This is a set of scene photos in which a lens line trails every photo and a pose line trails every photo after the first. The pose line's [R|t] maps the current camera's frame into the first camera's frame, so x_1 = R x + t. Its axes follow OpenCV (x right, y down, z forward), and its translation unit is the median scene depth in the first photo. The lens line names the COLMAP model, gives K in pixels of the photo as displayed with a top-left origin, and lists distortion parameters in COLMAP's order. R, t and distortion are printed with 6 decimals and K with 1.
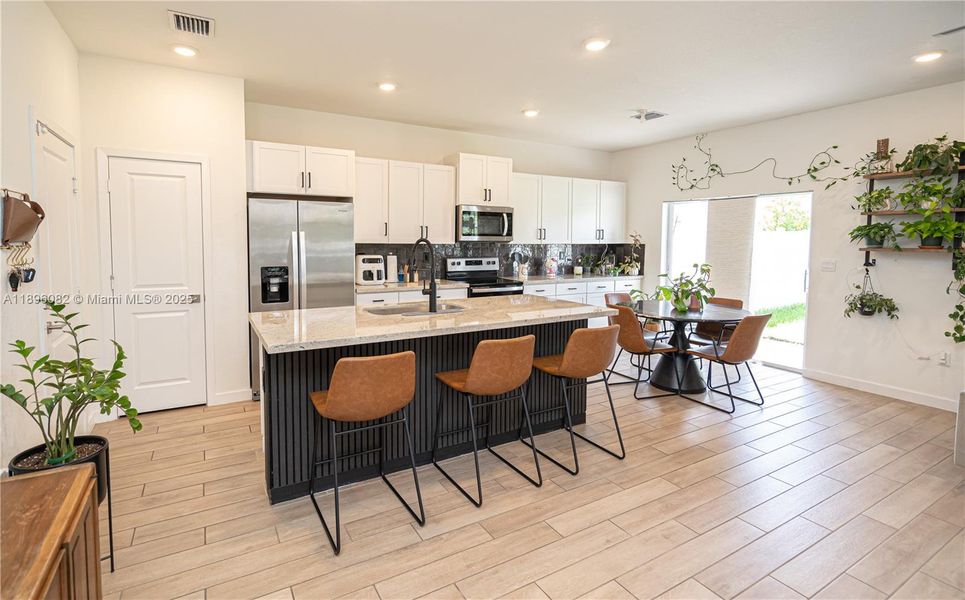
lens RADIAL K [[457.2, 0, 464.8], [0, 457.2, 267.2], [0, 0, 1]] dist [-0.002582, 0.001395]
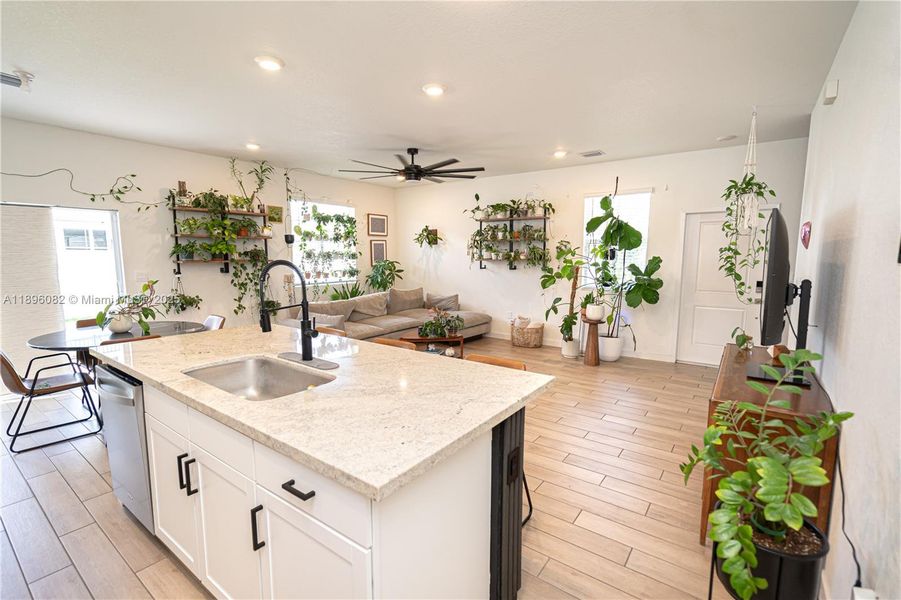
lens RADIAL K [[410.1, 0, 446.4], [0, 410.1, 300.8], [0, 0, 1]] dist [0.000946, -0.000387]
pose [[-0.398411, -0.113738, 0.910127, -0.573427], [0.052847, 0.987787, 0.146577, -0.063956], [-0.915683, 0.106496, -0.387535, 0.795087]]
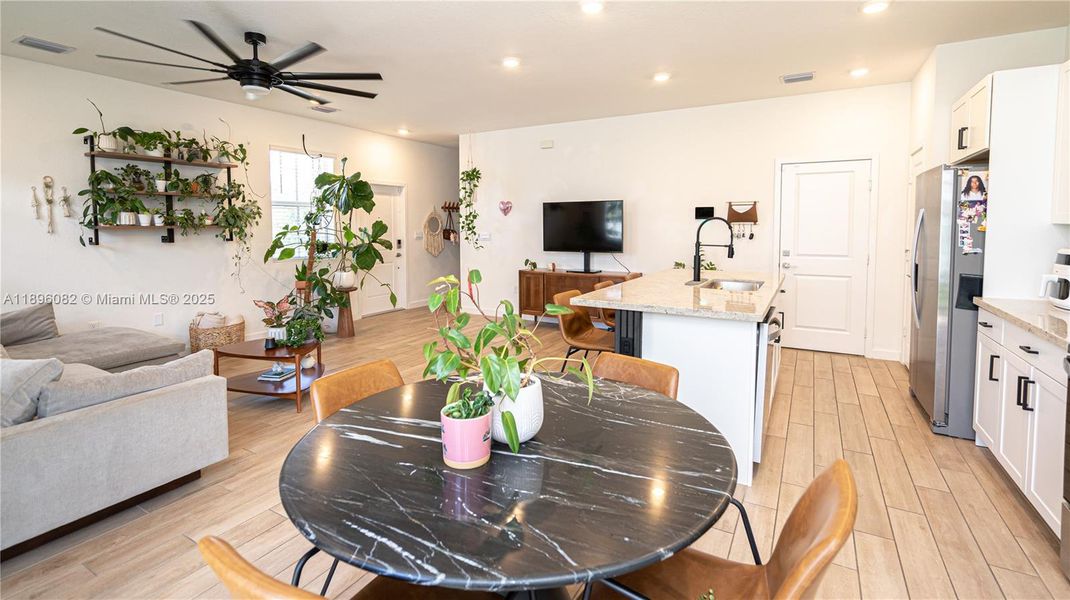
lens RADIAL K [[484.7, 0, 537.0], [0, 484.7, 254.6], [0, 0, 1]] dist [-0.008745, -0.000001]
pose [[-0.861992, 0.026261, -0.506242, 0.678464], [-0.035250, 0.993135, 0.111539, -0.069343], [0.505696, 0.113990, -0.855148, 1.392056]]
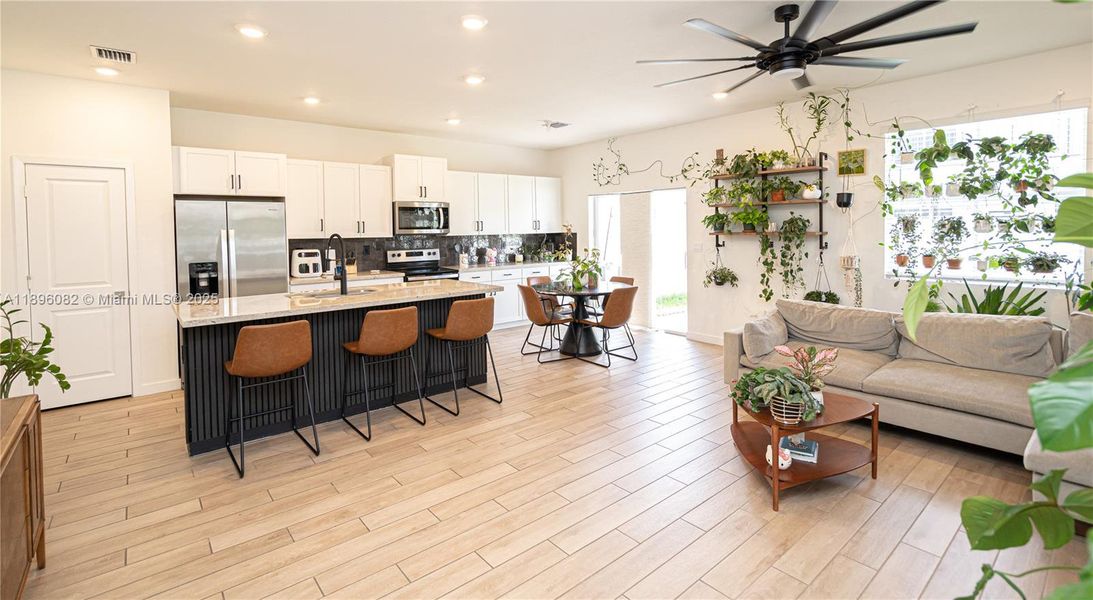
lens RADIAL K [[491.0, 0, 547.2], [0, 491.0, 242.5], [0, 0, 1]] dist [0.004222, -0.000734]
pose [[0.983727, -0.026552, 0.177698, 0.175592], [0.032641, 0.998973, -0.031428, 0.014358], [-0.176681, 0.036717, 0.983583, -0.285890]]
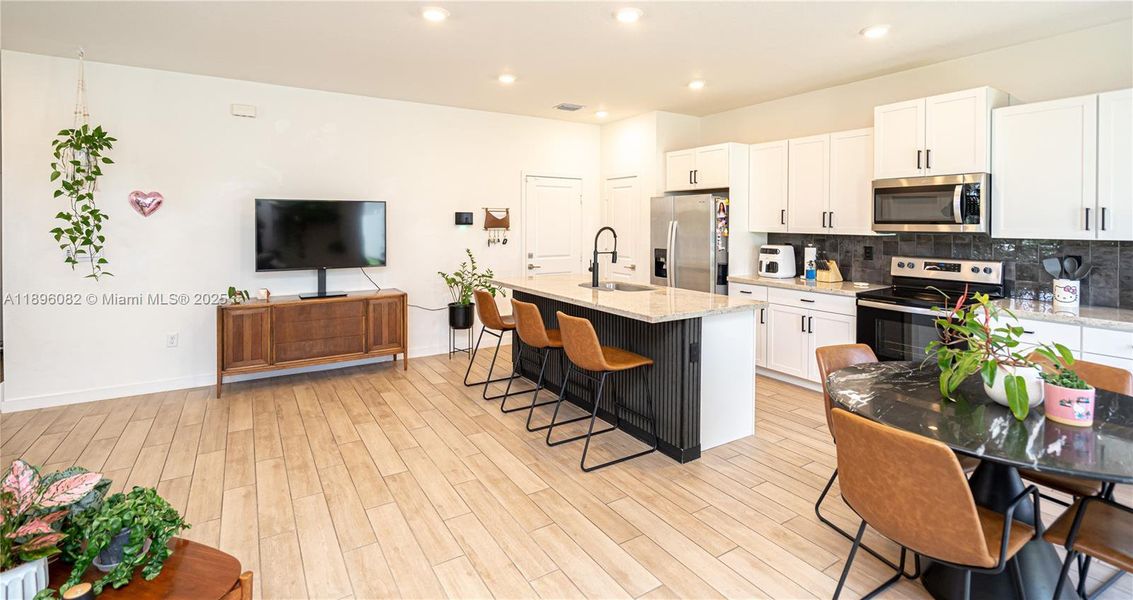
lens RADIAL K [[516.2, 0, 569.0], [0, 516.2, 227.1], [0, 0, 1]] dist [-0.005677, 0.004033]
pose [[0.049968, 0.002232, -0.998748, 0.993732], [-0.064561, 0.997913, -0.001000, -0.042921], [0.996662, 0.064530, 0.050008, 0.647668]]
